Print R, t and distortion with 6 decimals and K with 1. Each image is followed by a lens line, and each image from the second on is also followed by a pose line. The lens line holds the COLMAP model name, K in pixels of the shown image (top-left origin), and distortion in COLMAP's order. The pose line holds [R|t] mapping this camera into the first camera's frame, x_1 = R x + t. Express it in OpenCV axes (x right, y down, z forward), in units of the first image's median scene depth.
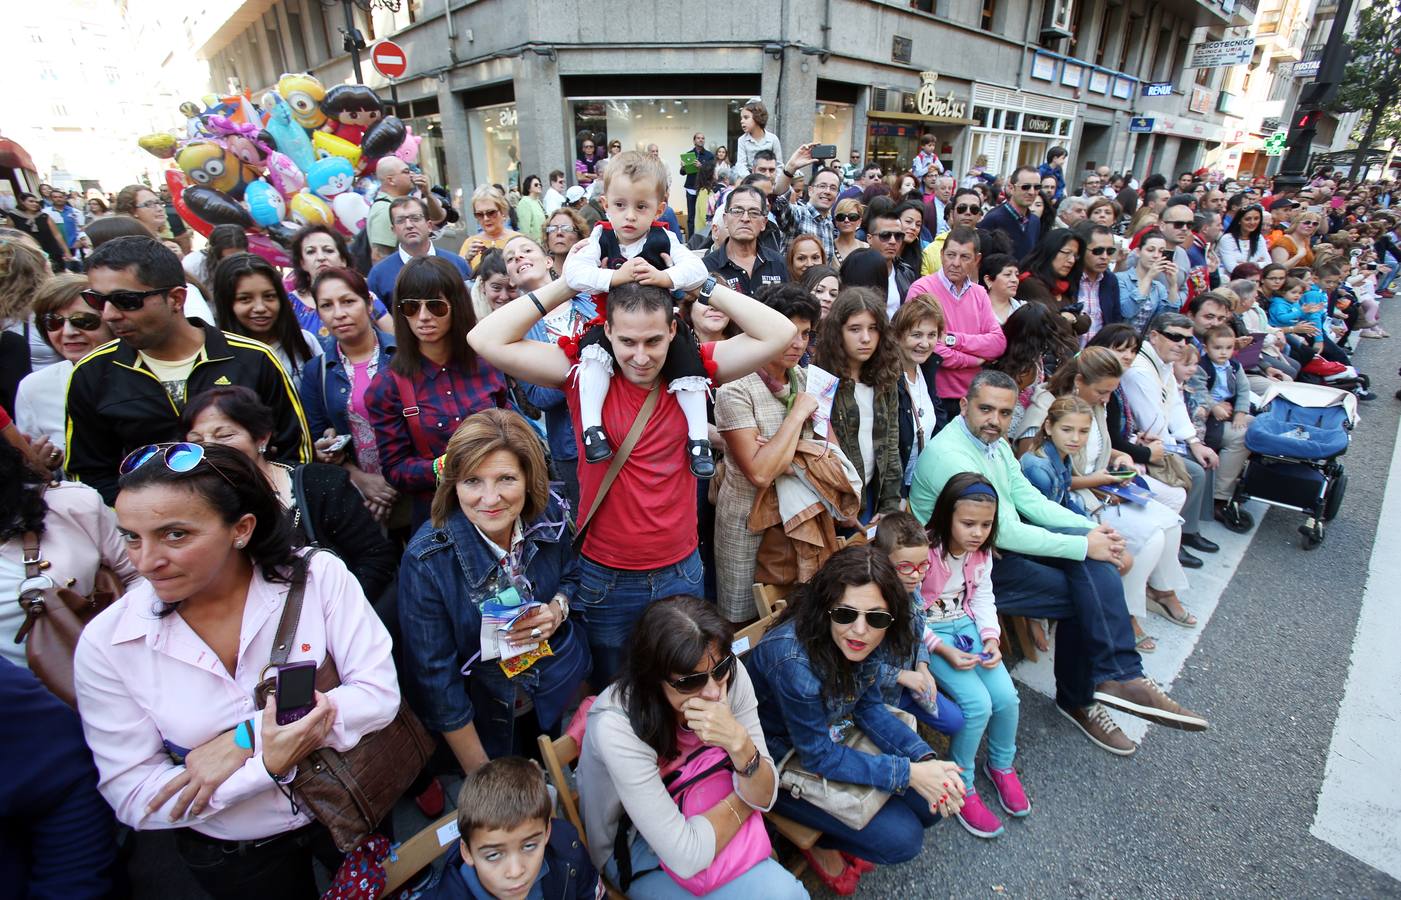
lens RADIAL K [[668.1, 0, 700.5], [0, 668.1, 450.0], [0, 0, 1]] dist [-0.071287, 0.031172]
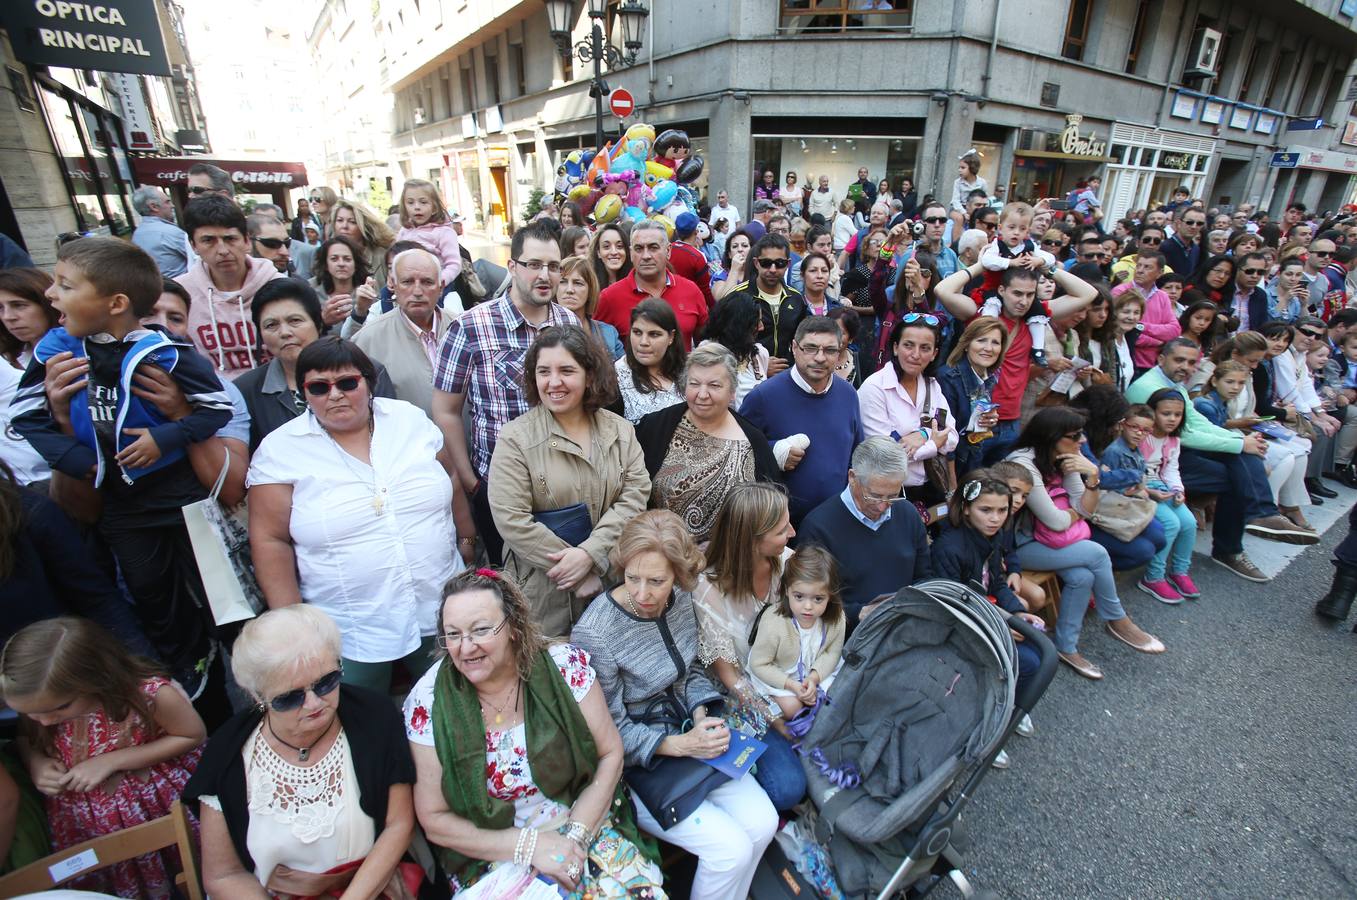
lens RADIAL K [[661.3, 0, 684.4], [0, 661.3, 460.4], [0, 0, 1]] dist [-0.062171, 0.024984]
pose [[0.988254, 0.070226, -0.135728, -0.111384], [-0.072228, 0.997339, -0.009873, 0.060216], [0.134673, 0.019560, 0.990697, -0.151245]]
